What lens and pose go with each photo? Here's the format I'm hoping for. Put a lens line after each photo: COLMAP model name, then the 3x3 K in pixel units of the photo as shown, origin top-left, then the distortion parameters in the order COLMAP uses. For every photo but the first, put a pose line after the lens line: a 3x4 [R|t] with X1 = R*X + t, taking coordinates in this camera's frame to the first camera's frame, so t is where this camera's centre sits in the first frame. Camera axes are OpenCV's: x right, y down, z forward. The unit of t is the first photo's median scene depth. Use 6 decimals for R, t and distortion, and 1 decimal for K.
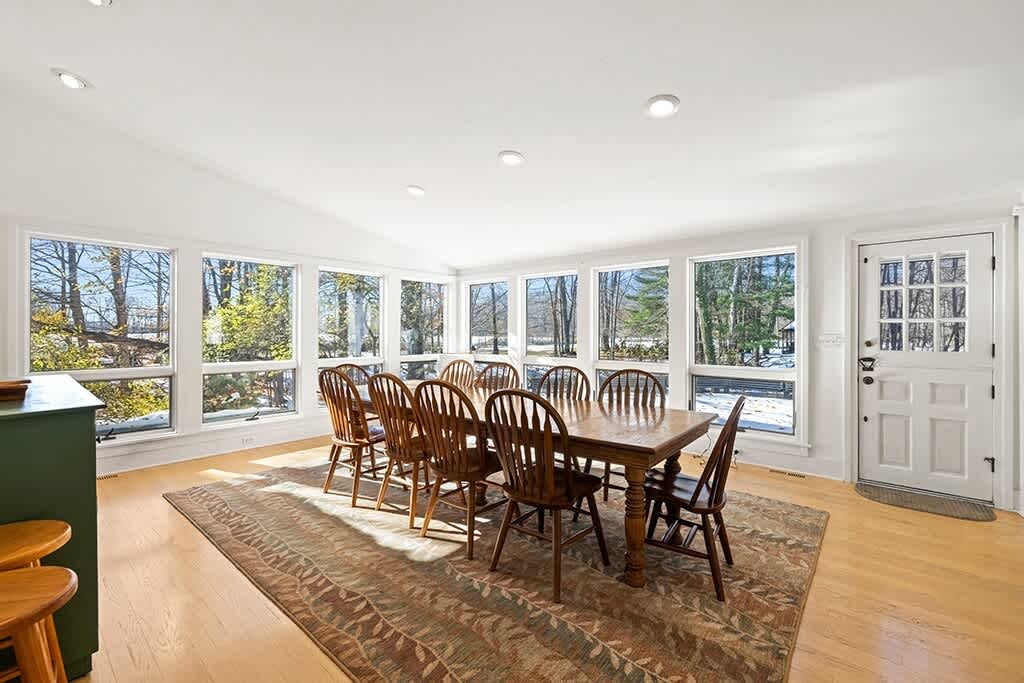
lens RADIAL K [[427.3, 0, 513.5], [0, 427.3, 338.6], [0, 0, 1]] dist [0.000212, -0.000015]
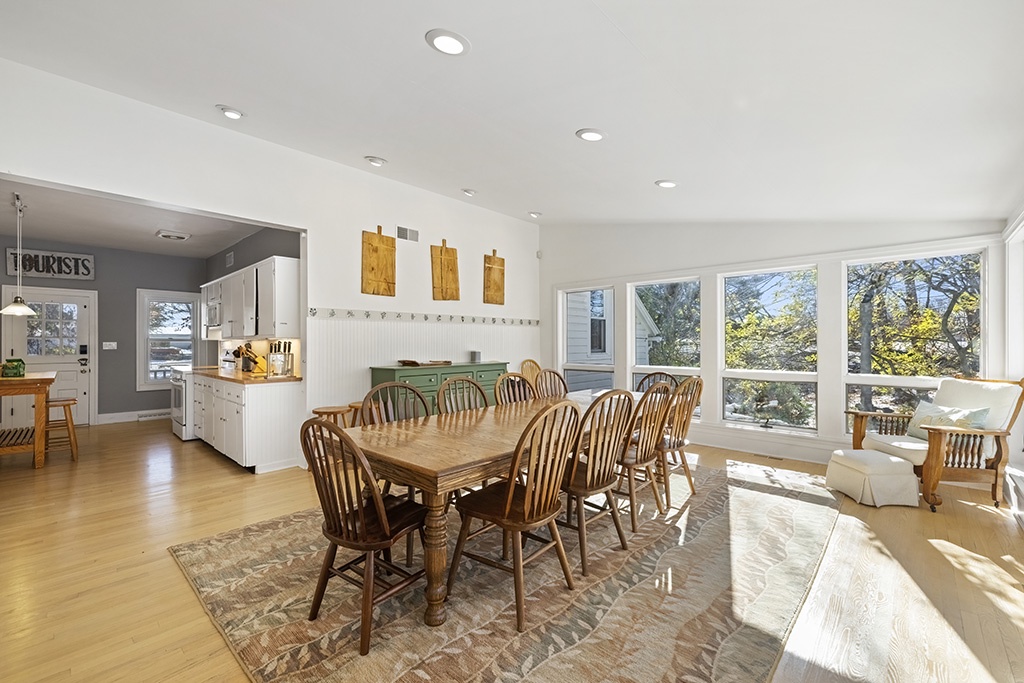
lens RADIAL K [[427.3, 0, 512.7], [0, 427.3, 343.7], [0, 0, 1]] dist [0.000212, -0.000015]
pose [[-0.041352, -0.003788, -0.999137, 1.668475], [-0.002061, 0.999991, -0.003706, -0.007692], [0.999143, 0.001906, -0.041359, 1.734595]]
